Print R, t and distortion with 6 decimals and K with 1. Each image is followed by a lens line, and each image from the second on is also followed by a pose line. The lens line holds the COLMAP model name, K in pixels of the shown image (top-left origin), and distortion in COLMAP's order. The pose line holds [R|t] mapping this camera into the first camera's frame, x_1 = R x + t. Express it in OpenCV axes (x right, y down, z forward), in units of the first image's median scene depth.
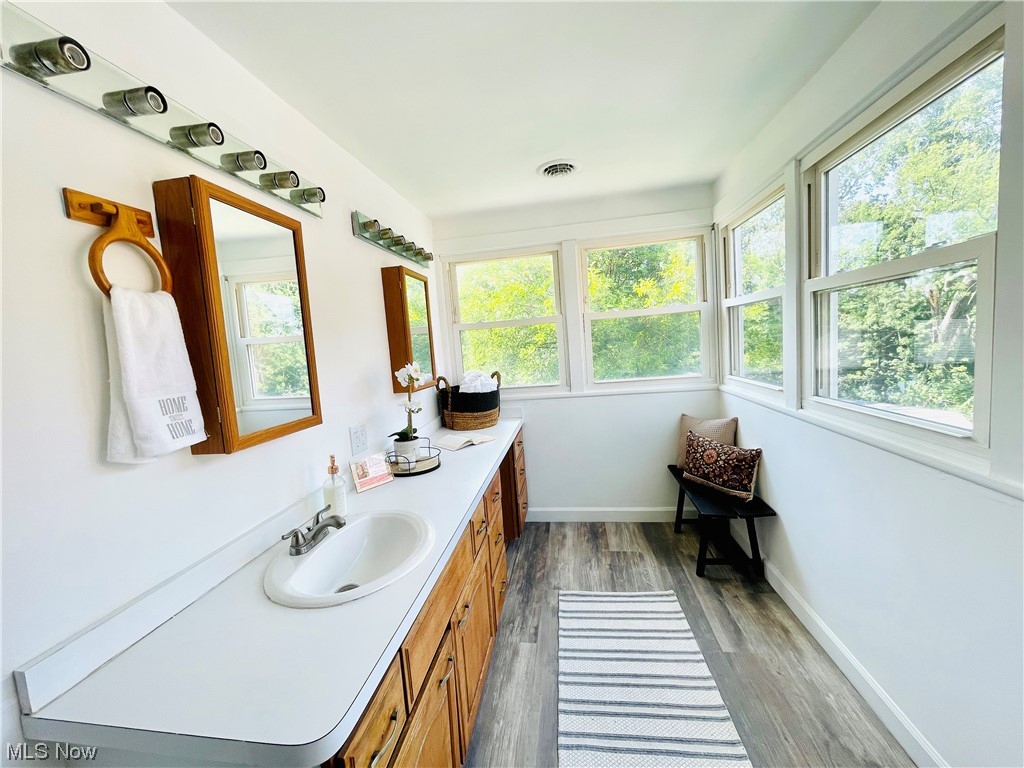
lens RADIAL K [[420.1, 0, 508.2], [0, 420.1, 385.0], [0, 0, 1]] dist [-0.015141, 0.011937]
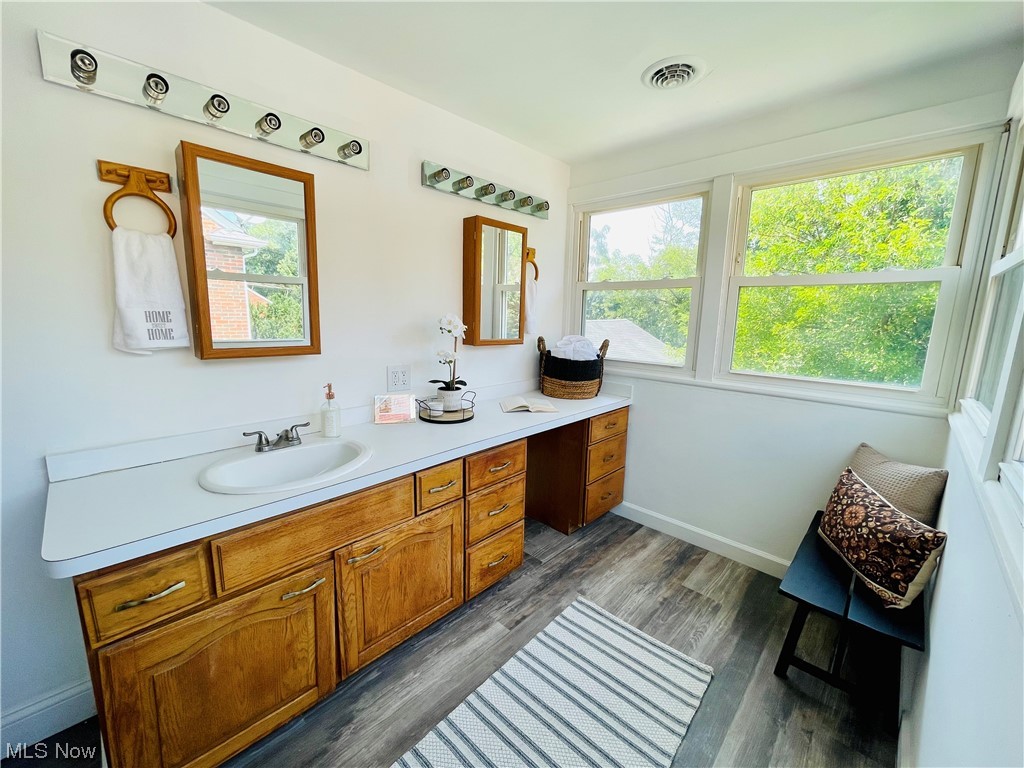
lens RADIAL K [[420.1, 0, 508.2], [0, 420.1, 385.0], [0, 0, 1]] dist [-0.015141, 0.011937]
pose [[0.809877, 0.191645, -0.554411, 0.407458], [-0.142713, 0.981101, 0.130666, -0.032091], [0.568974, -0.026702, 0.821922, 0.214863]]
